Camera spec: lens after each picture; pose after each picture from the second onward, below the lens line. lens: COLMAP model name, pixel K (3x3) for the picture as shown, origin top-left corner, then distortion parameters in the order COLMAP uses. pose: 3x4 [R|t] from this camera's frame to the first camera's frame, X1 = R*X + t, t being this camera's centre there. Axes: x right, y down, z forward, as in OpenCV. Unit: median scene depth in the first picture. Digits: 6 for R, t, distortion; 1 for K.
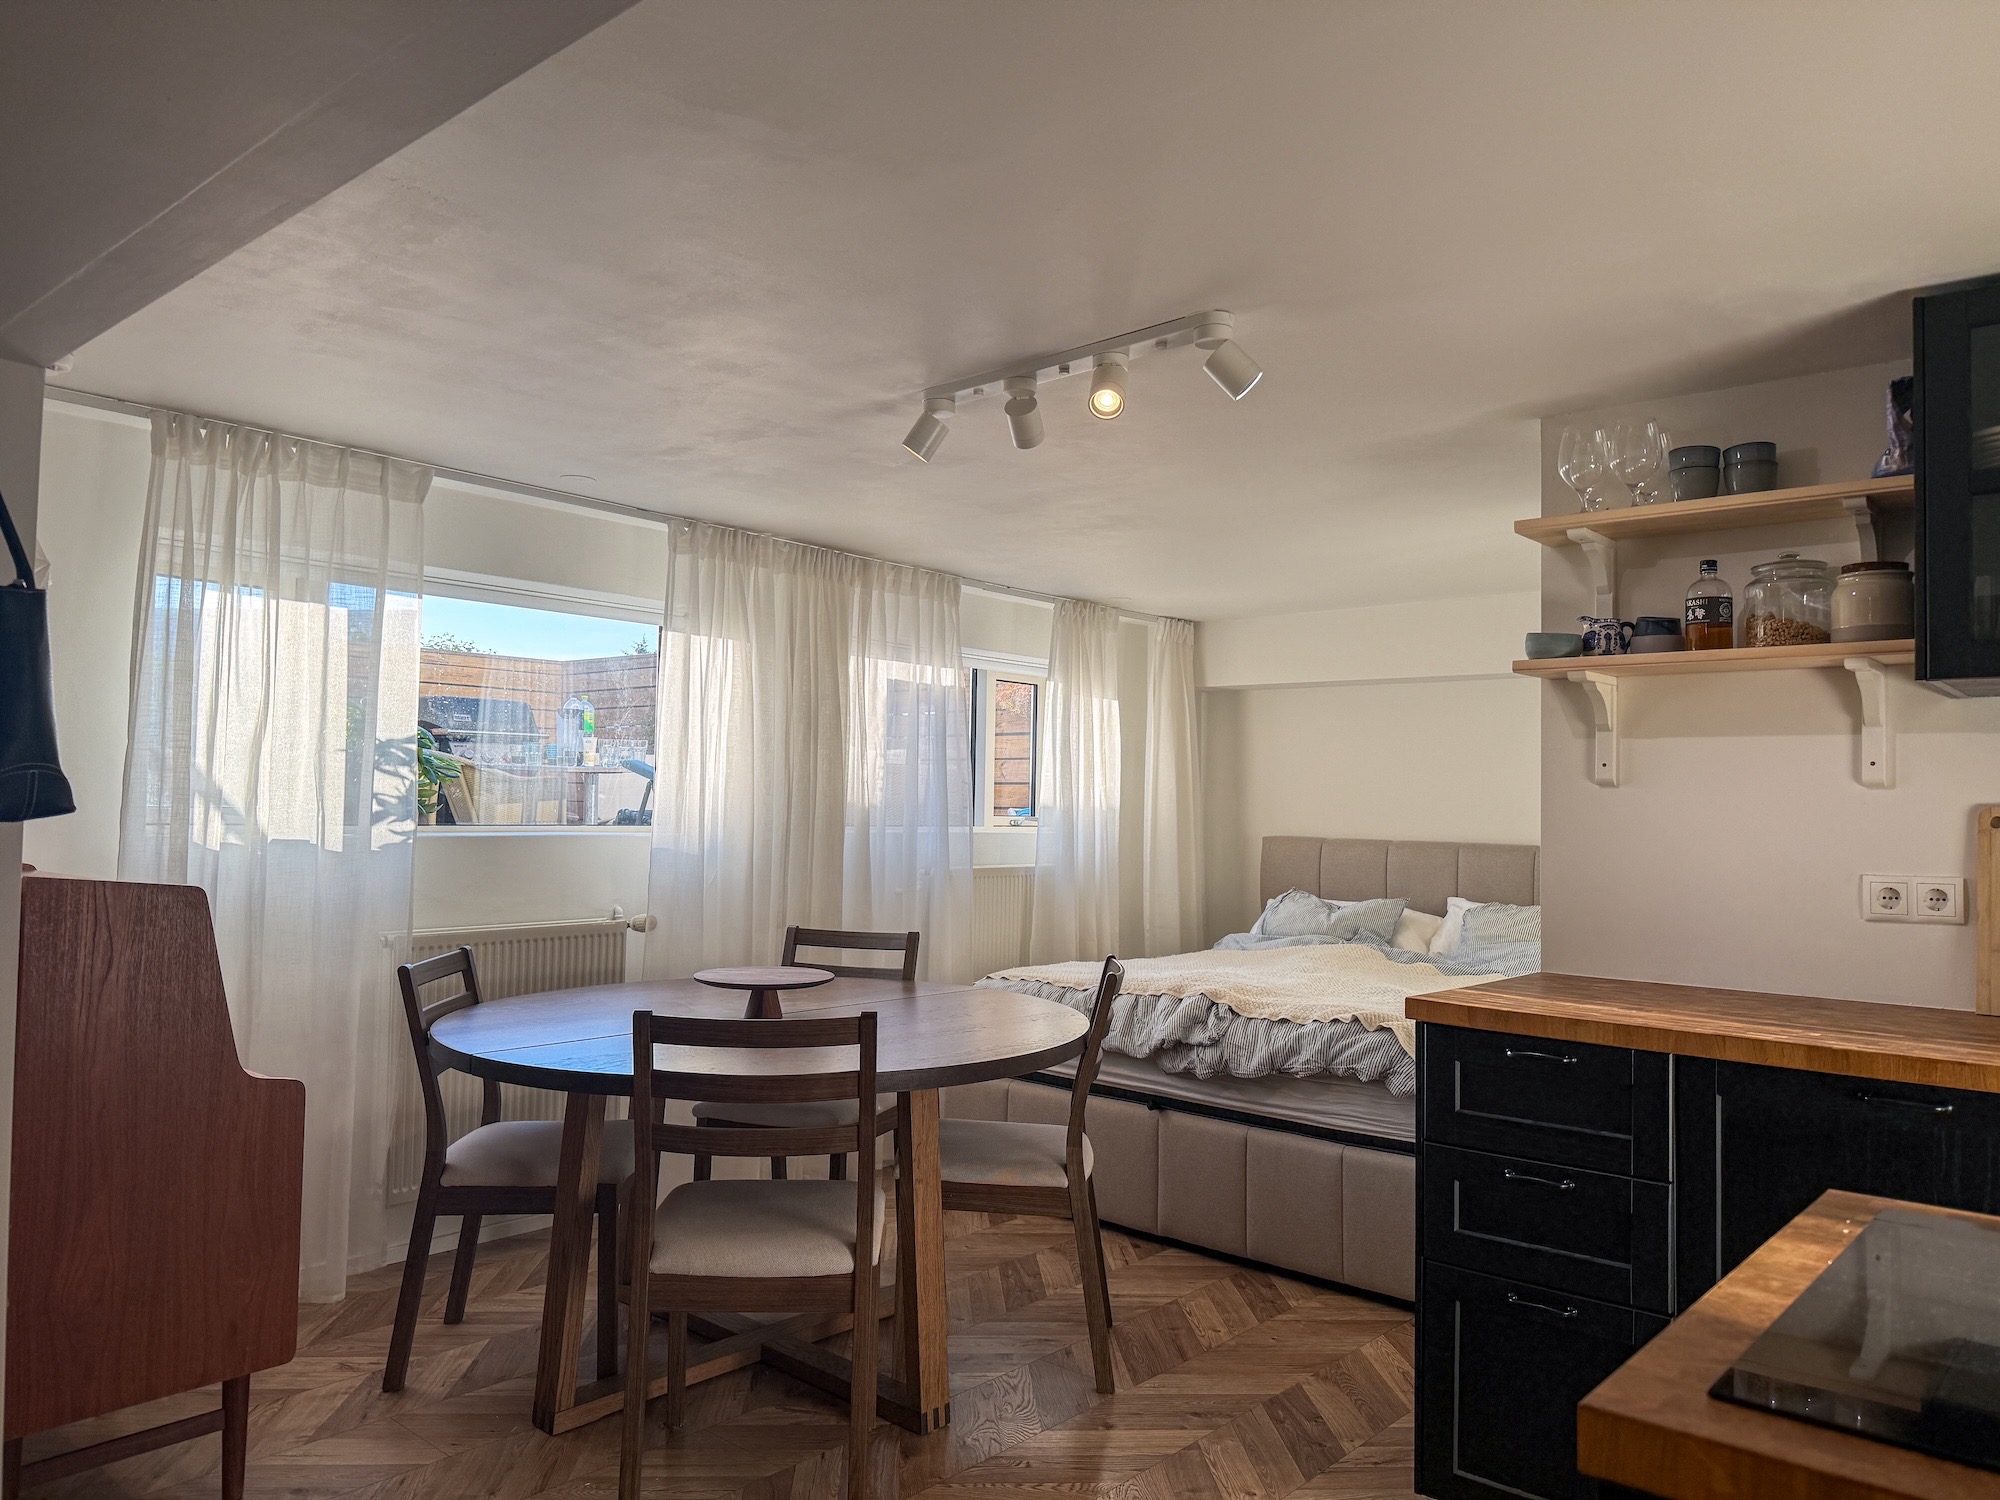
lens RADIAL K [[1317.1, 0, 1006.3], [0, 1317.1, 714.9], [0, 0, 1]] dist [0.038906, -0.108012]
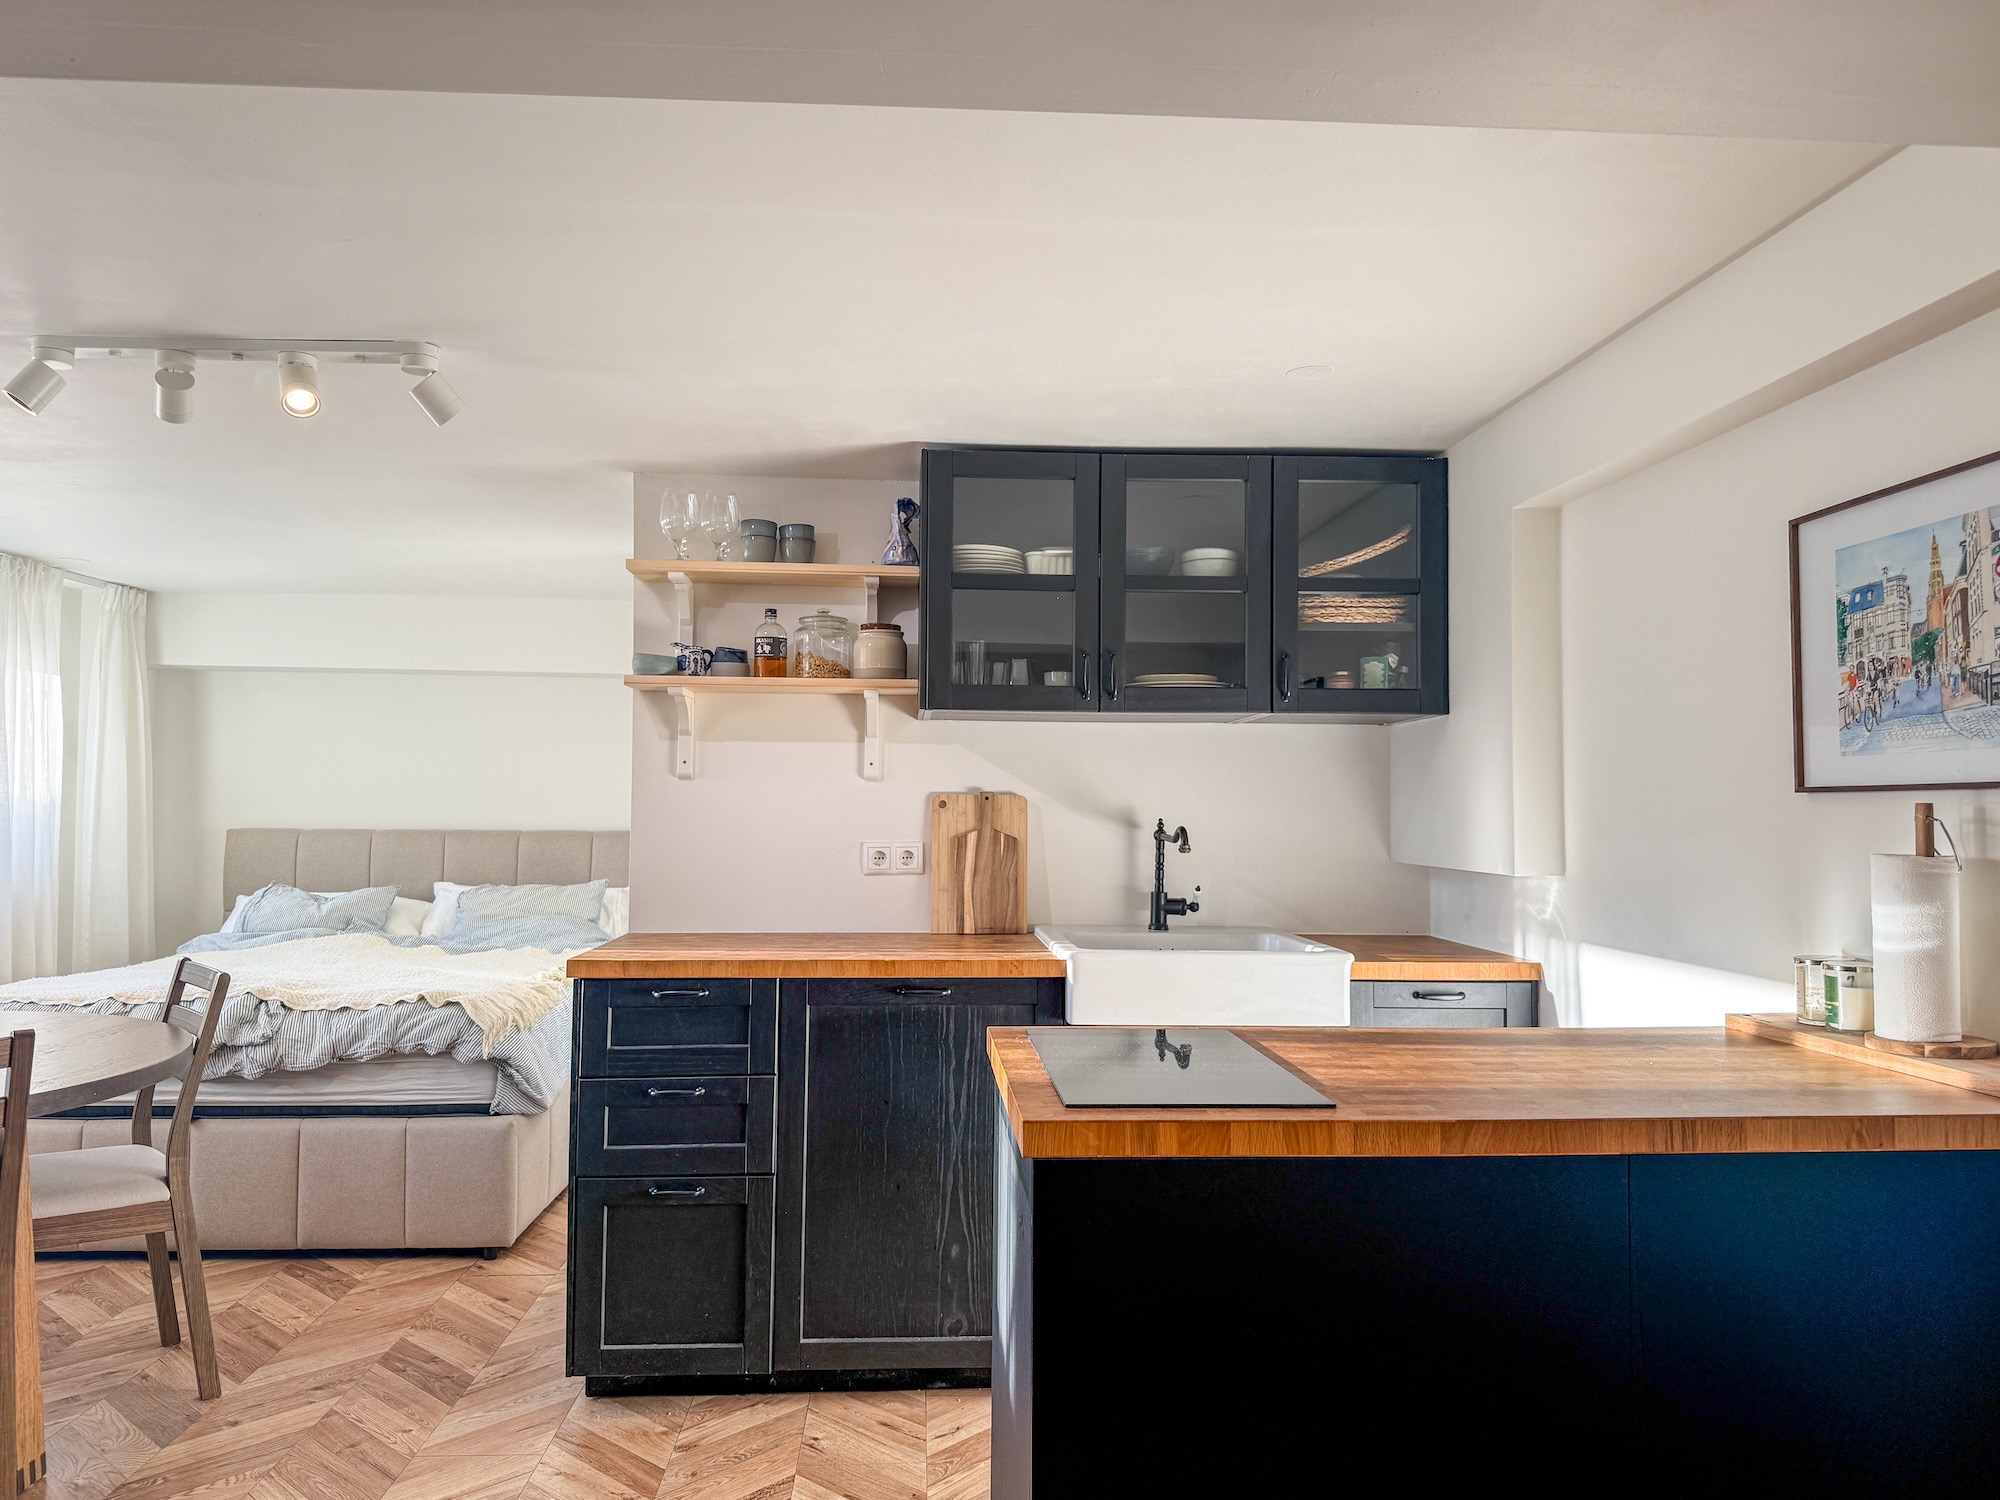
lens RADIAL K [[1366.7, 0, 999.8], [0, 1366.7, 654.3], [0, 0, 1]] dist [-0.081106, 0.001920]
pose [[0.670832, 0.060529, 0.739135, -0.279080], [-0.036608, 0.998151, -0.048515, -0.011635], [-0.740705, 0.005487, 0.671808, -0.078350]]
